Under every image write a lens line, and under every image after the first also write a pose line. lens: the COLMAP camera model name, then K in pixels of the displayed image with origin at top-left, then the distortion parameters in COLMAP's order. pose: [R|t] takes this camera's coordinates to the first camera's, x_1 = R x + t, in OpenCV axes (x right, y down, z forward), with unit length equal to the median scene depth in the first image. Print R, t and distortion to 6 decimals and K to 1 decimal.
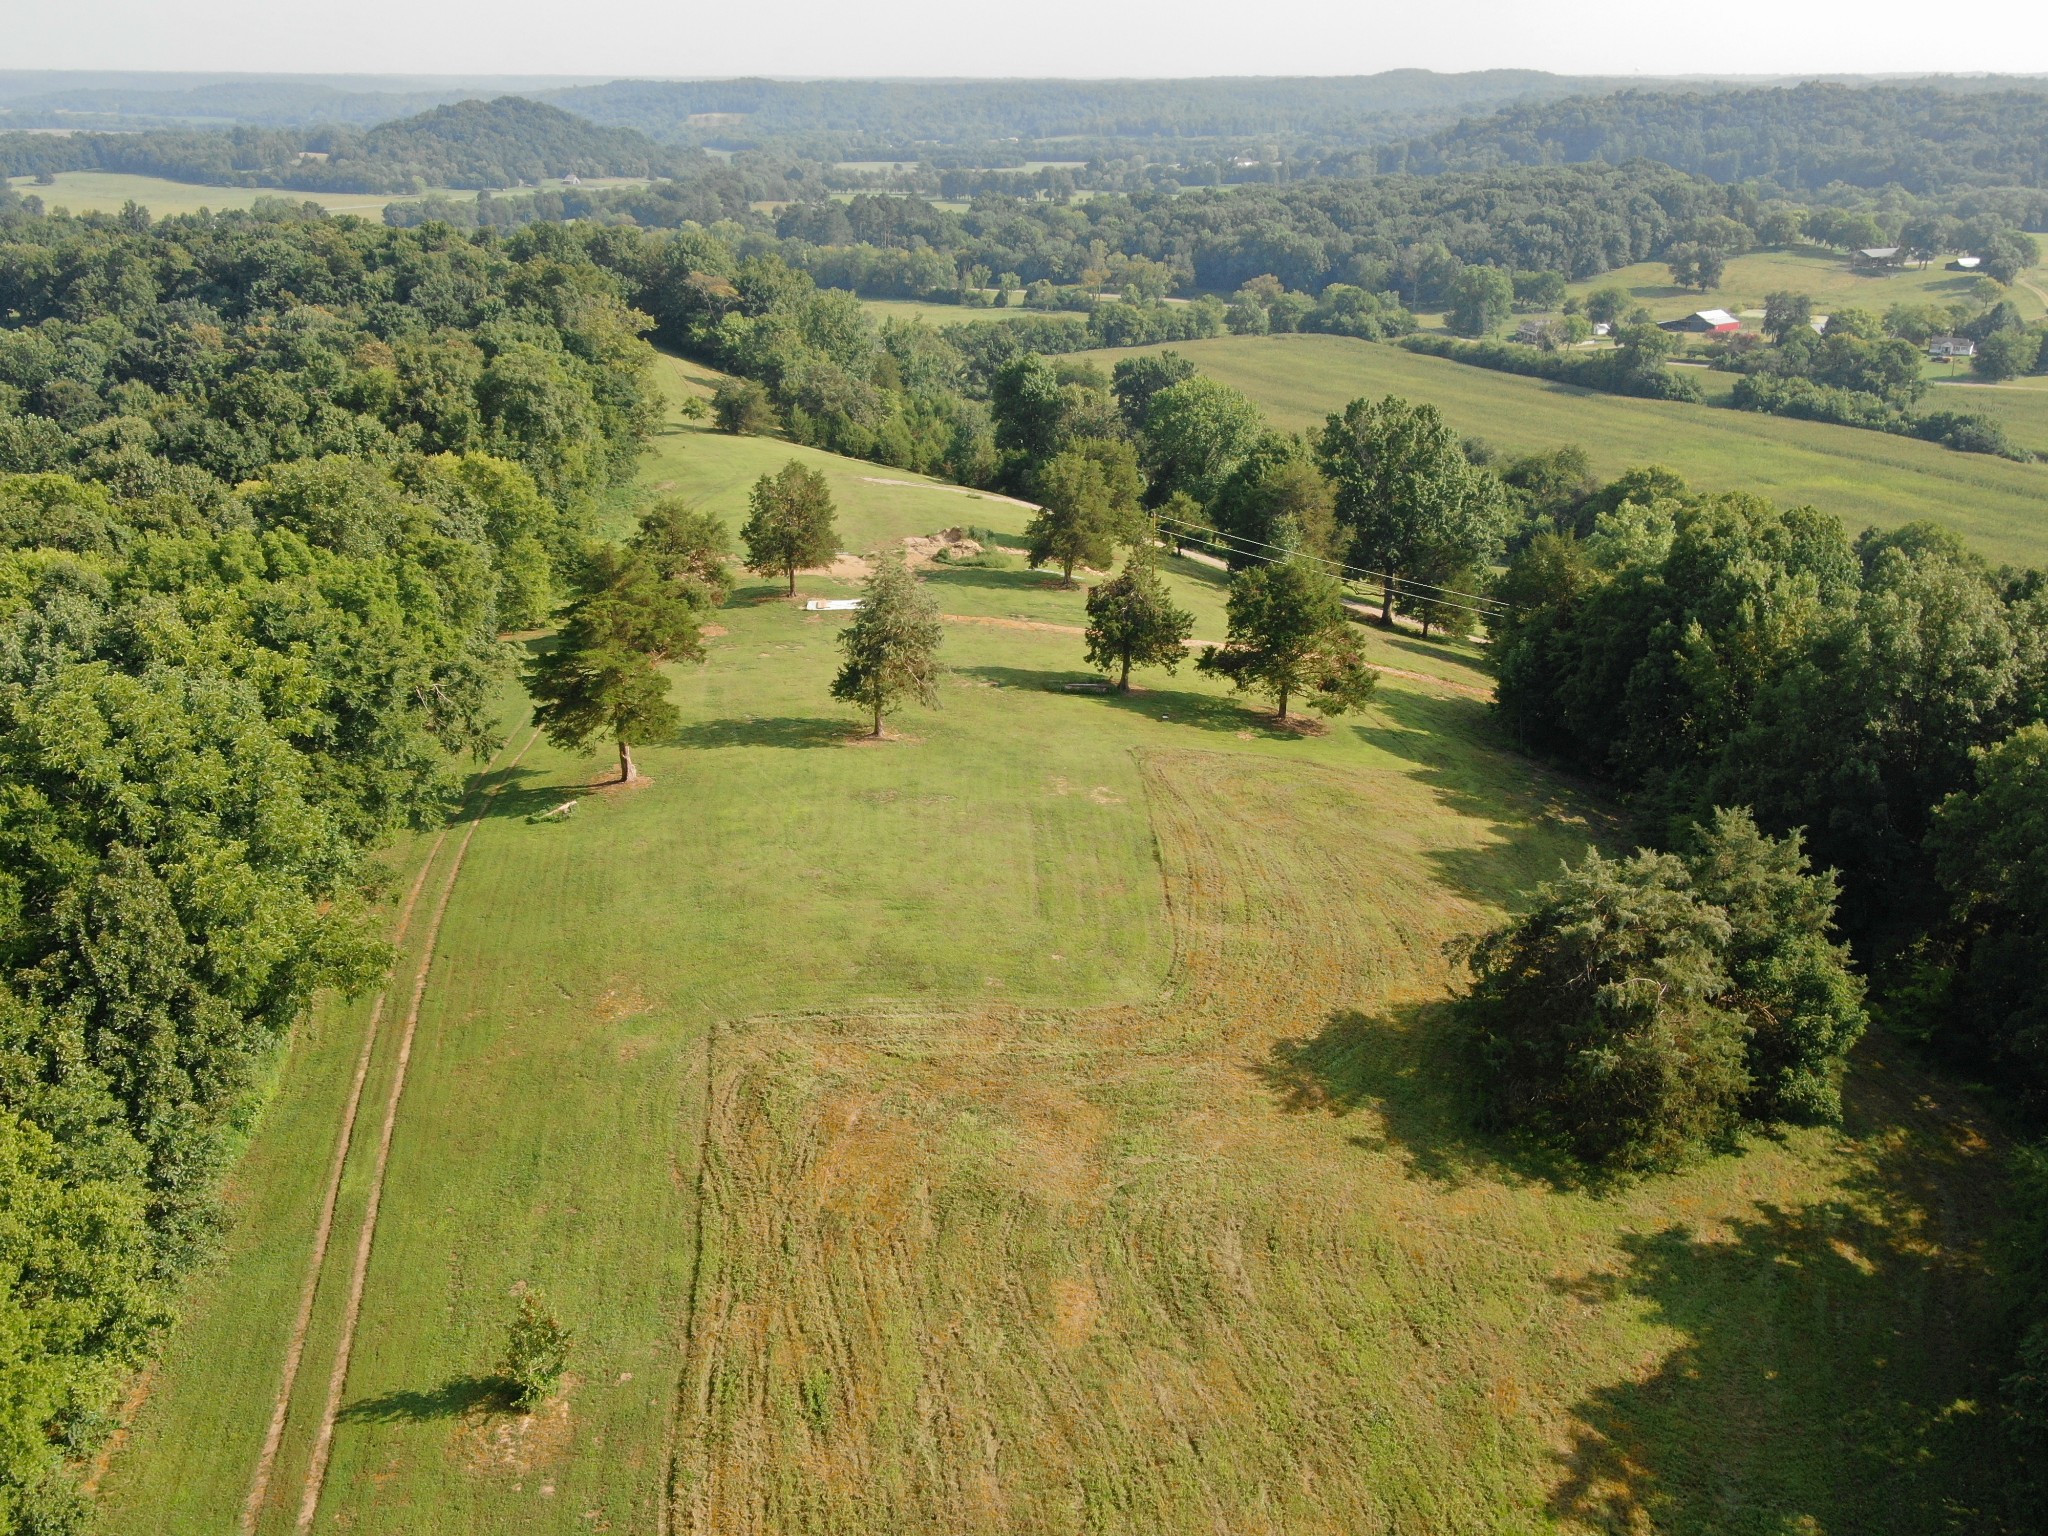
lens RADIAL K [[1833.5, 0, 1024.0], [0, 1833.5, 768.0], [0, 0, 1]] dist [0.038331, -0.015628]
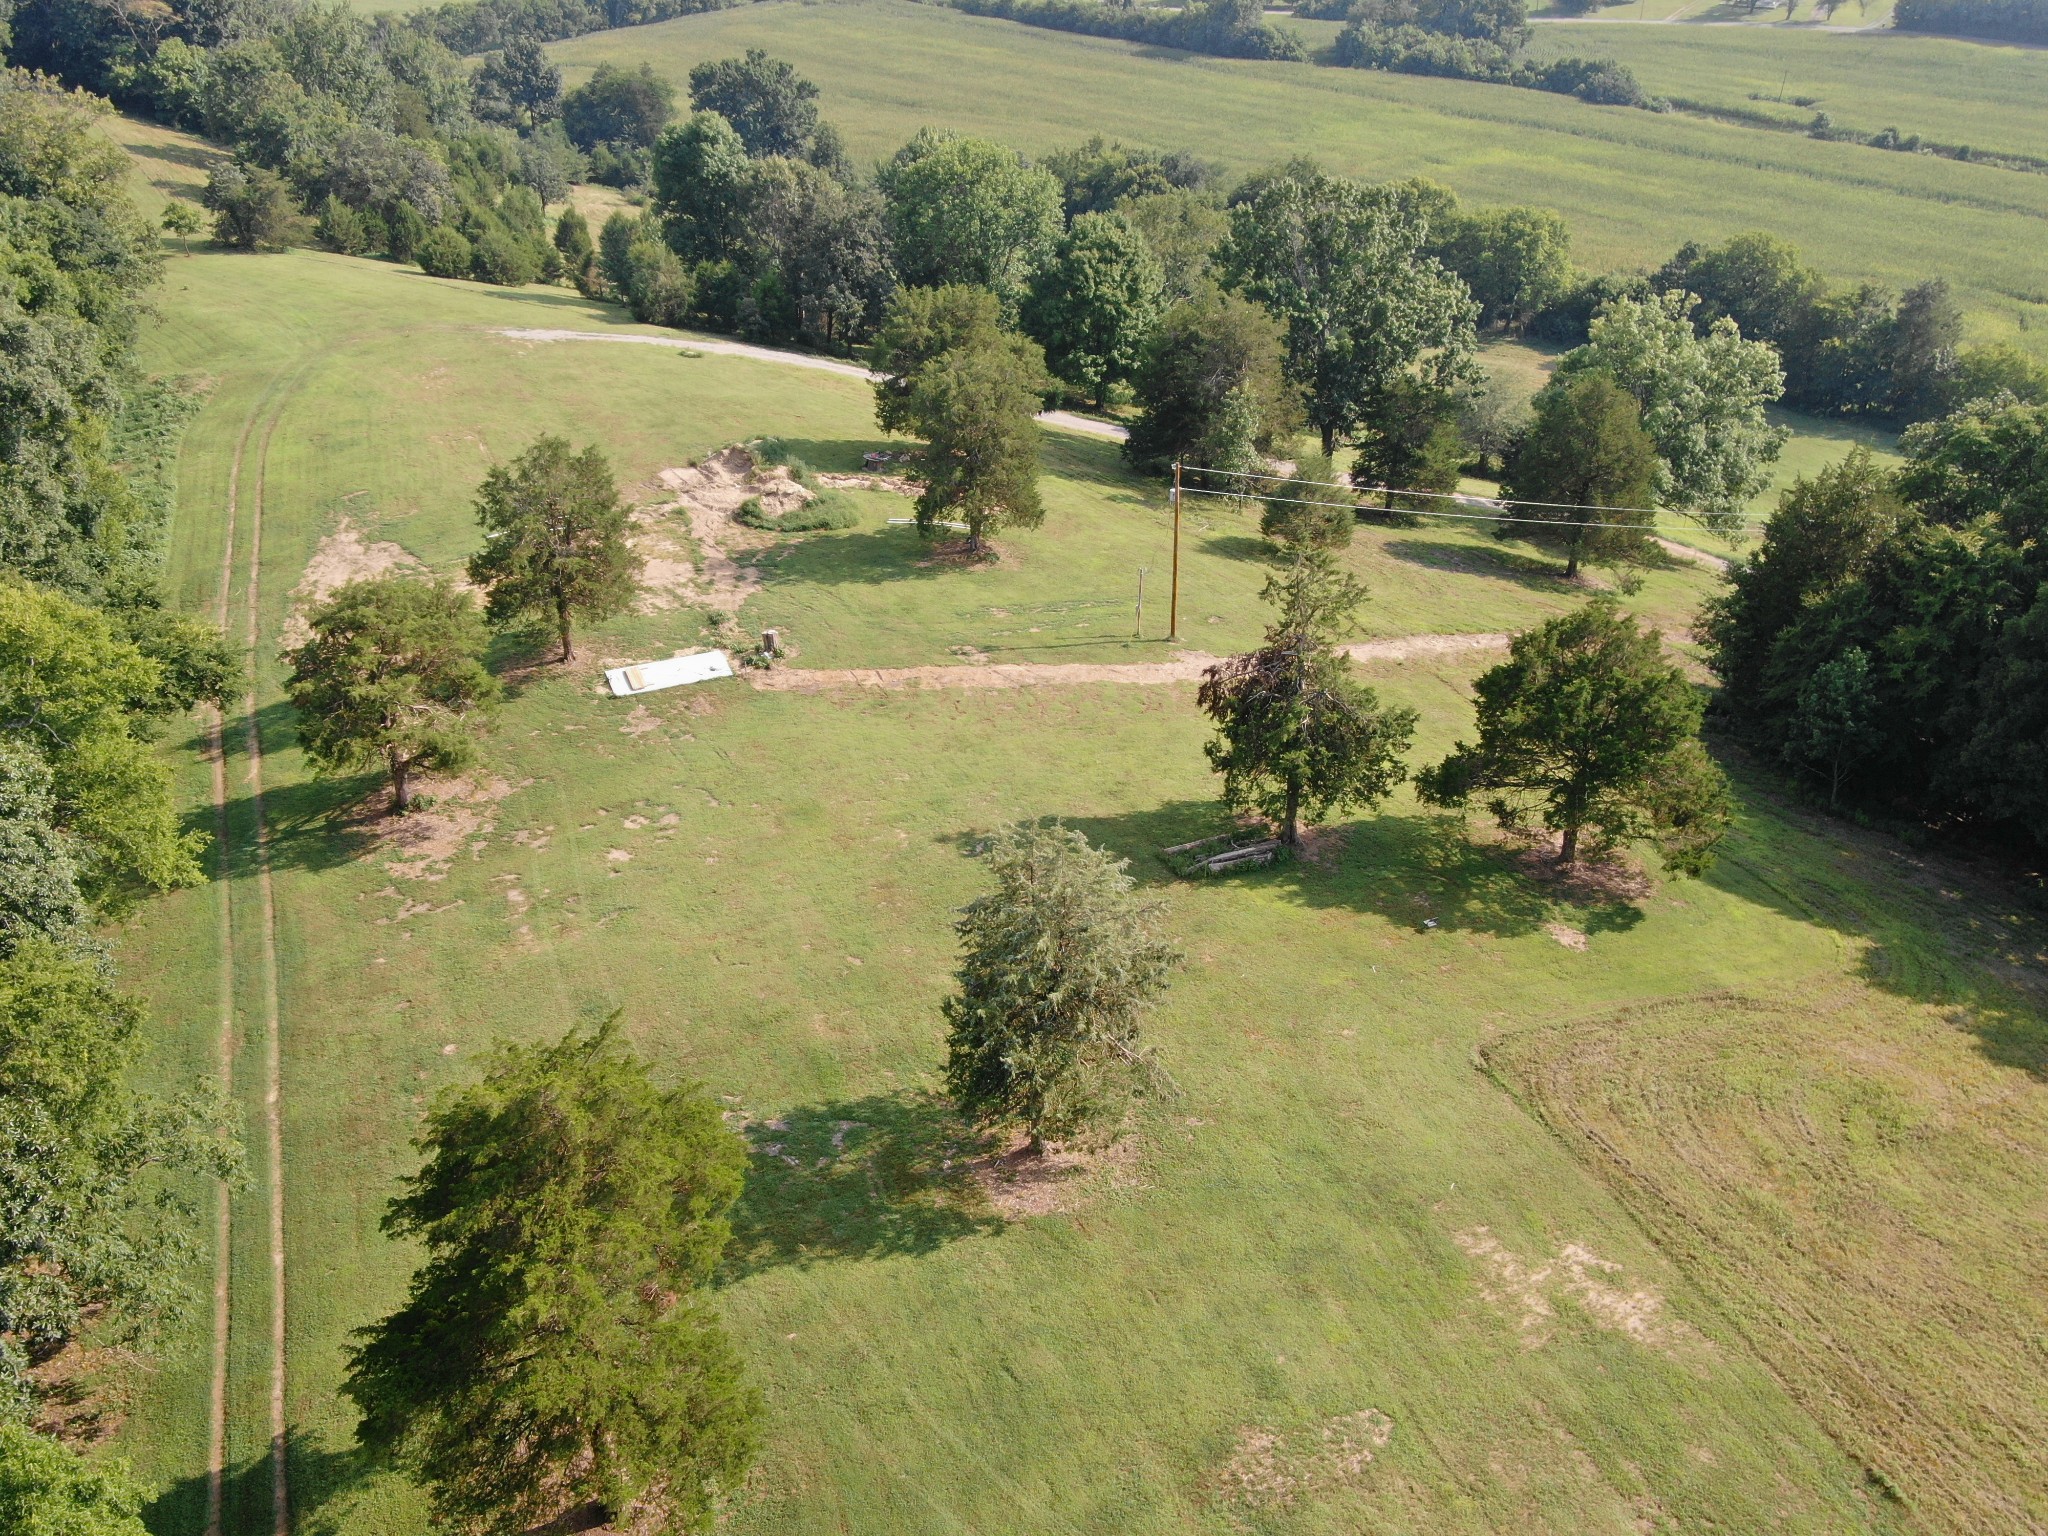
lens RADIAL K [[1833.5, 0, 1024.0], [0, 1833.5, 768.0], [0, 0, 1]] dist [0.038331, -0.015628]
pose [[0.956406, -0.160636, 0.243893, -0.062049], [0.115184, 0.974920, 0.190429, -0.070630], [-0.268366, -0.154034, 0.950922, 0.181971]]
